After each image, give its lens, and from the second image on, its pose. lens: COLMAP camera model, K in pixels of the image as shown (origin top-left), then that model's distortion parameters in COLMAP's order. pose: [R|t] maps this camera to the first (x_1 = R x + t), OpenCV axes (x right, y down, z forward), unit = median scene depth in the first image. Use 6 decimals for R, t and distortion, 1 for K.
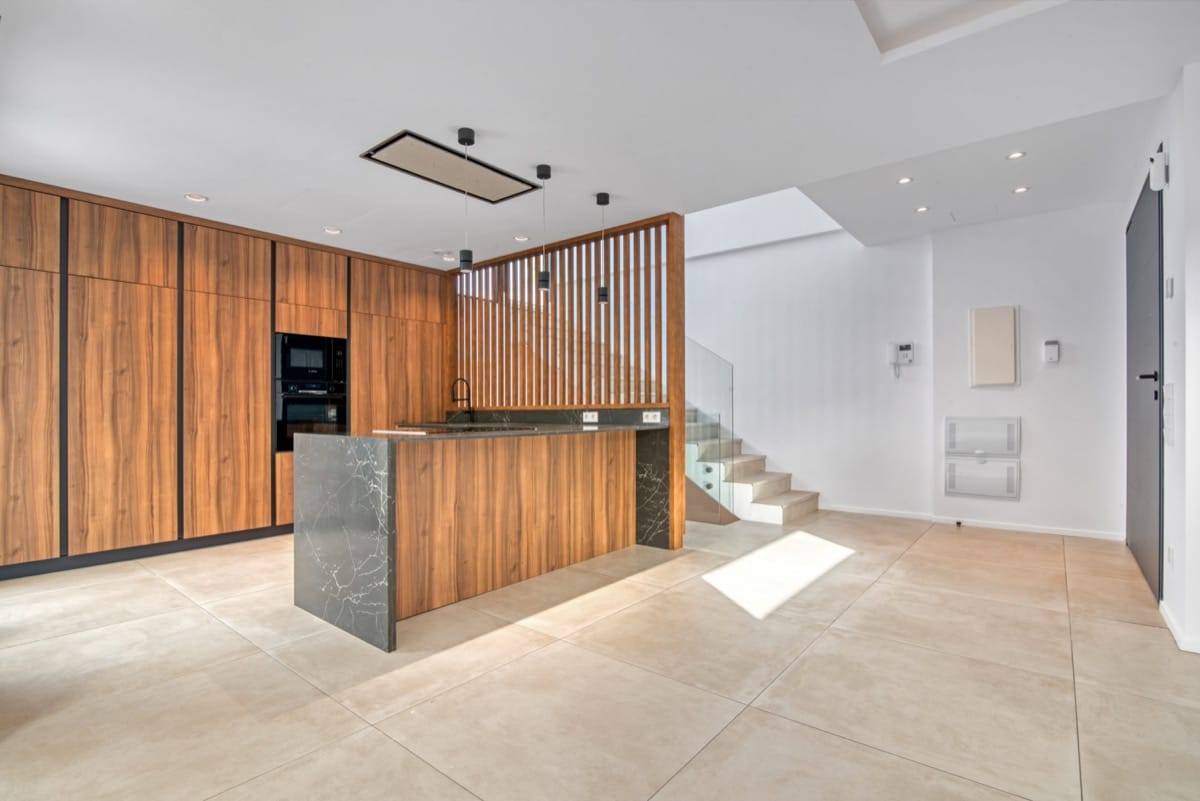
lens RADIAL K [[562.3, 0, 588.4], [0, 562.3, 410.0], [0, 0, 1]] dist [-0.020948, 0.000797]
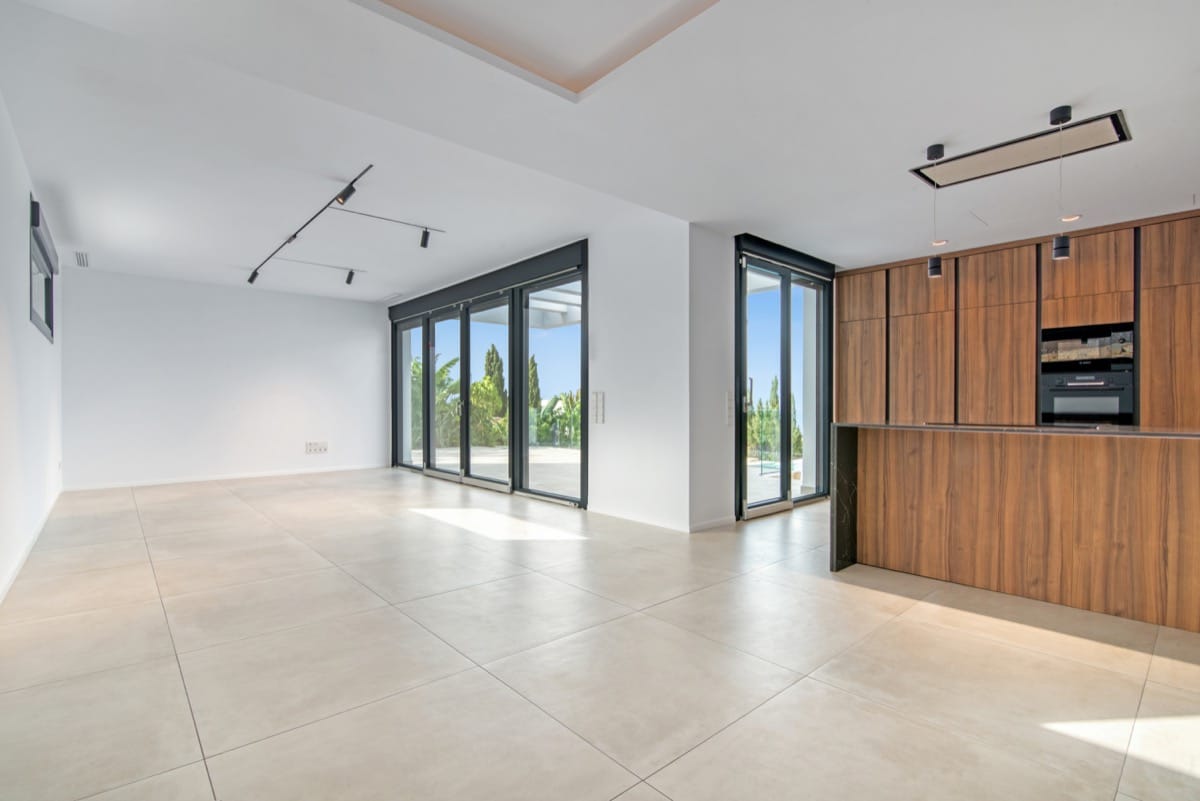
lens RADIAL K [[562.3, 0, 588.4], [0, 562.3, 410.0], [0, 0, 1]] dist [-0.020948, 0.000797]
pose [[-0.174281, 0.015307, -0.984577, 0.672835], [0.000100, 0.999879, 0.015527, -0.002906], [0.984696, 0.002608, -0.174262, 0.364475]]
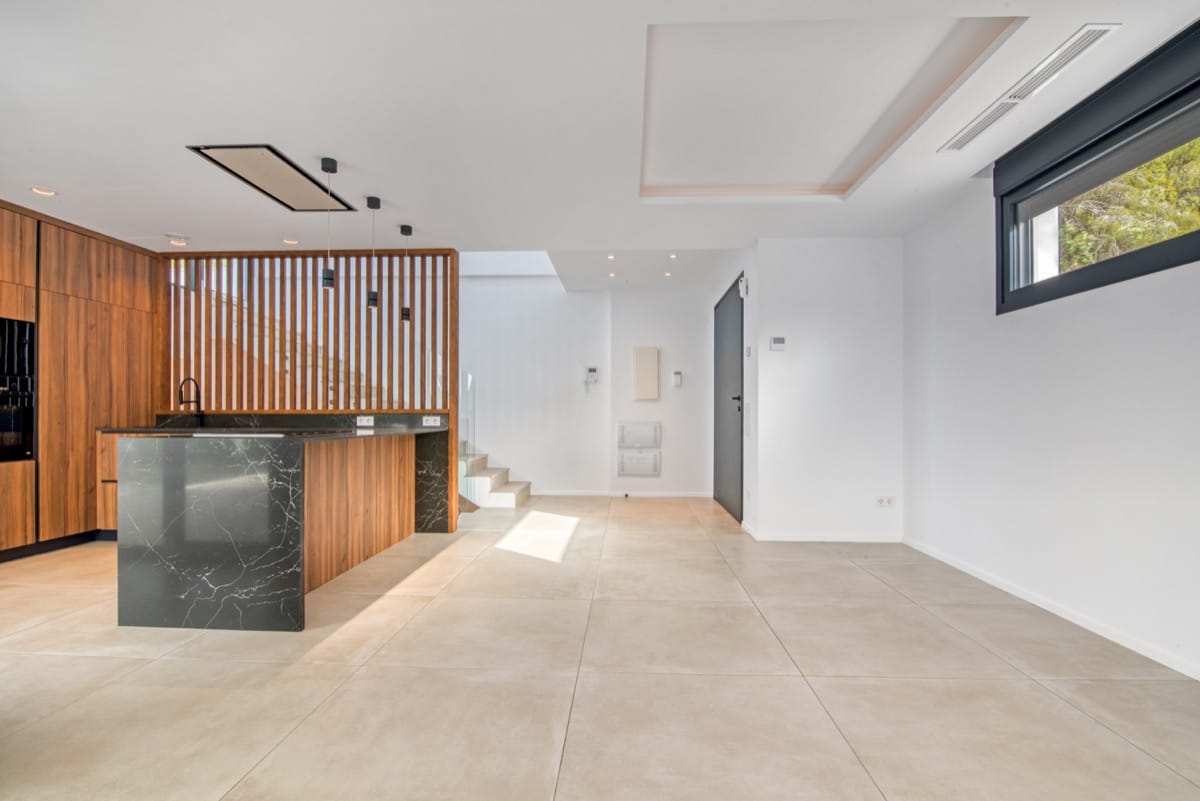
lens RADIAL K [[574.7, 0, 602.5], [0, 574.7, 416.7], [0, 0, 1]] dist [-0.020904, 0.000840]
pose [[0.791370, 0.005312, 0.611314, -0.331196], [-0.006504, 0.999979, -0.000270, 0.001628], [-0.611303, -0.003763, 0.791388, -0.151901]]
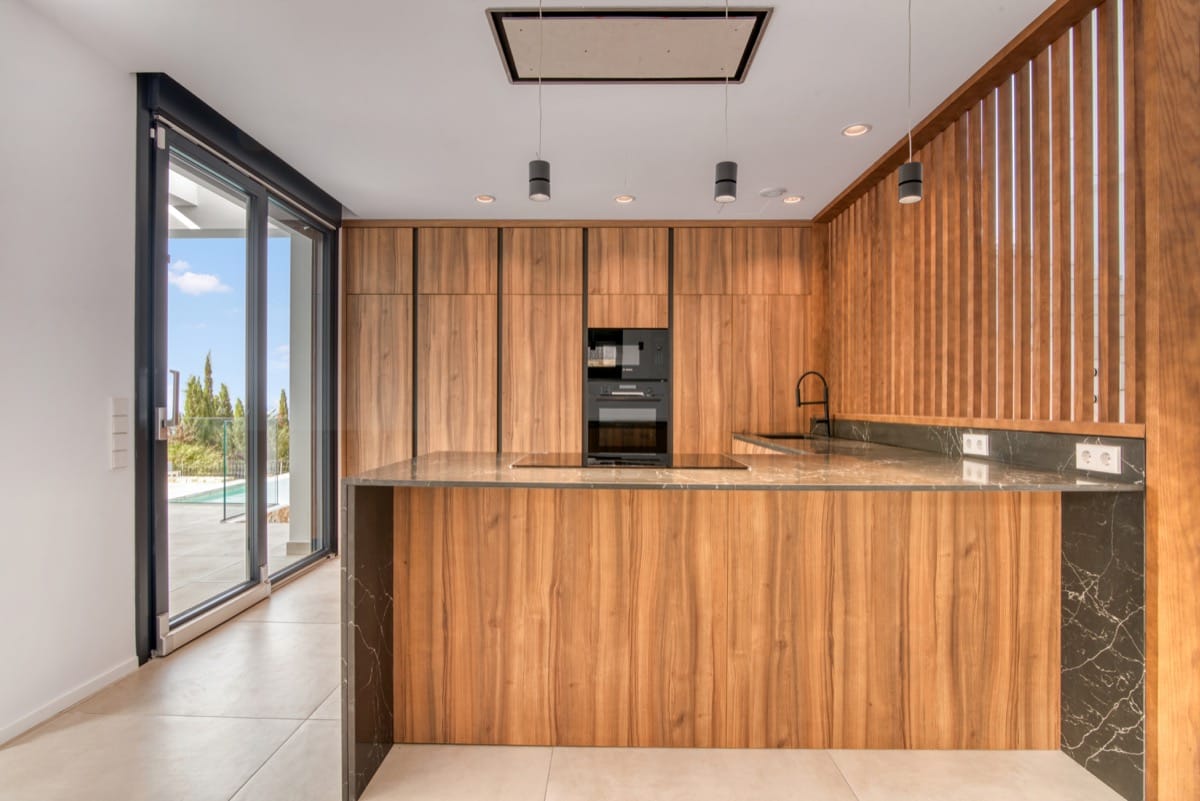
lens RADIAL K [[582.6, 0, 610.8], [0, 582.6, 402.4], [0, 0, 1]] dist [-0.014733, 0.000496]
pose [[0.631785, 0.008881, -0.775093, 0.209792], [-0.008466, 0.999954, 0.004556, -0.025753], [0.775097, 0.003684, 0.631831, 0.467084]]
